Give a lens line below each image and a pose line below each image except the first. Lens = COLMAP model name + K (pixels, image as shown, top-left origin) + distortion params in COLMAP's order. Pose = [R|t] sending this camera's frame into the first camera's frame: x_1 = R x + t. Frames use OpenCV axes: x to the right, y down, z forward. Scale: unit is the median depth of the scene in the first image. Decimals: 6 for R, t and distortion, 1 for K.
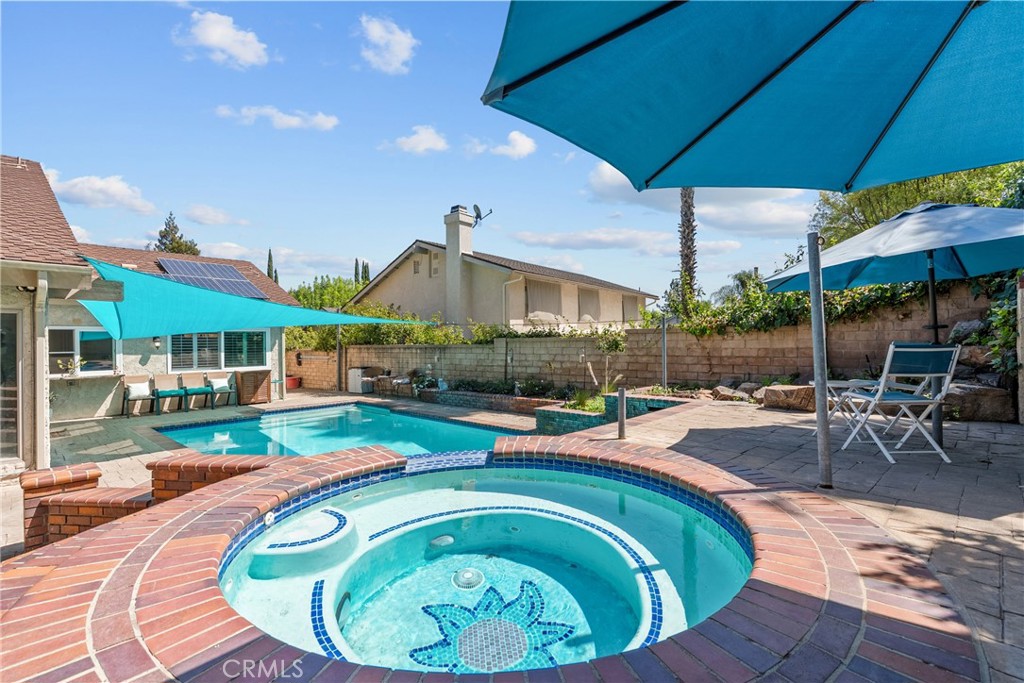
lens RADIAL K [[463.4, 0, 512.0], [0, 463.4, 341.5], [0, 0, 1]] dist [-0.011197, 0.000640]
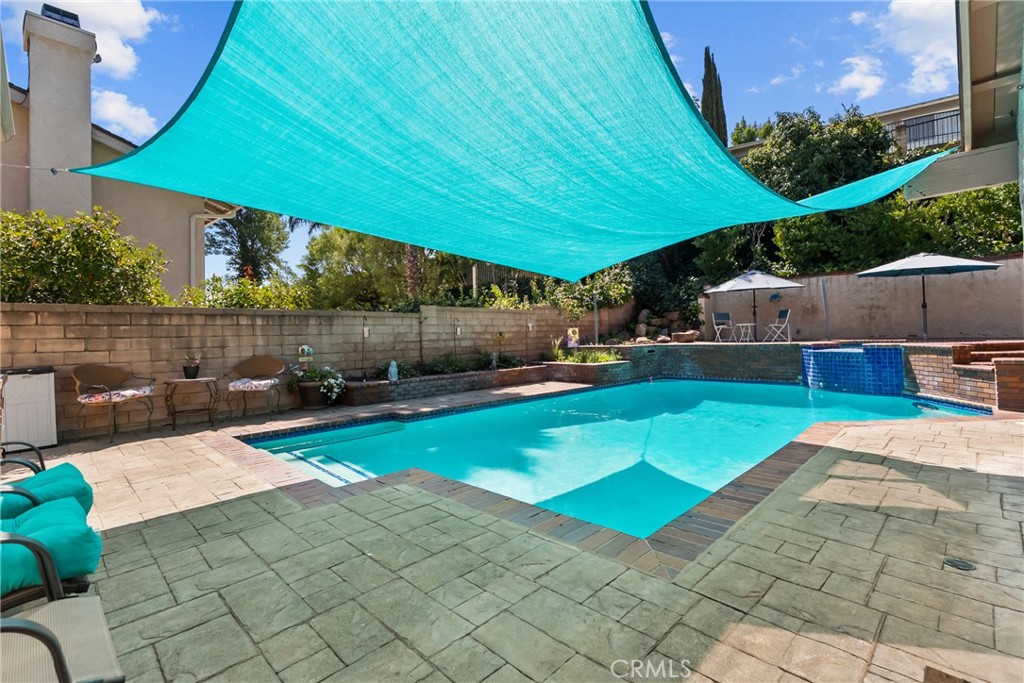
lens RADIAL K [[470.9, 0, 517.5], [0, 470.9, 330.4], [0, 0, 1]] dist [-0.009465, 0.000893]
pose [[0.042473, 0.019022, 0.998917, -0.810827], [0.021201, 0.999576, -0.019936, 0.053847], [-0.998873, 0.022025, 0.042052, 0.808742]]
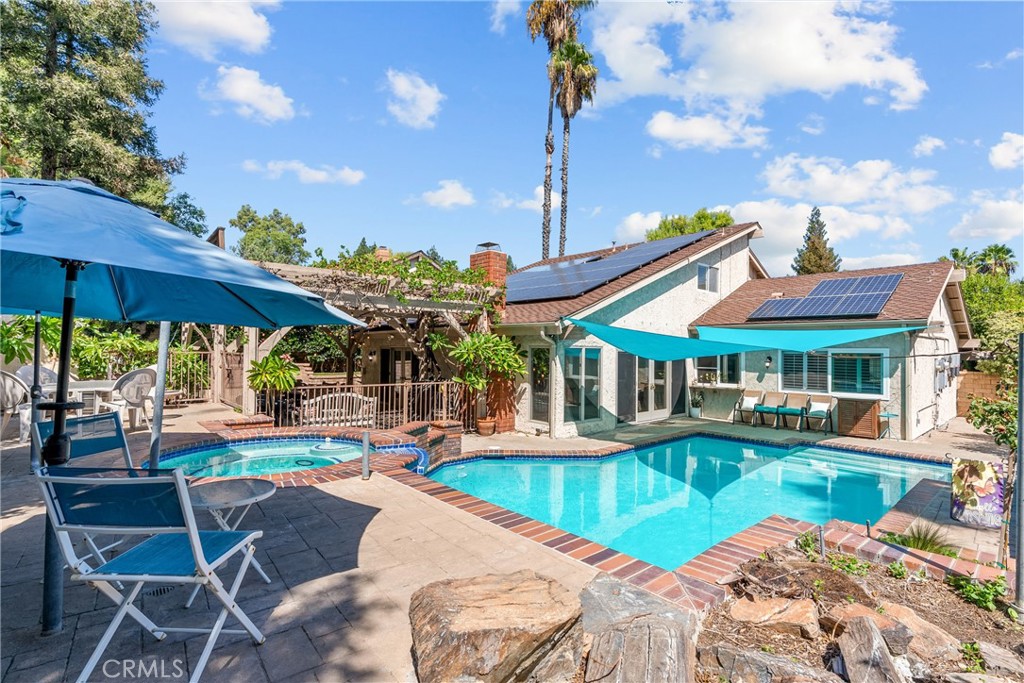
lens RADIAL K [[483.8, 0, 512.0], [0, 483.8, 341.5], [0, 0, 1]] dist [-0.010126, 0.000435]
pose [[-0.114595, -0.008401, -0.993377, 0.442909], [-0.007212, 0.999945, -0.007624, -0.034363], [0.993386, 0.006290, -0.114650, 0.496017]]
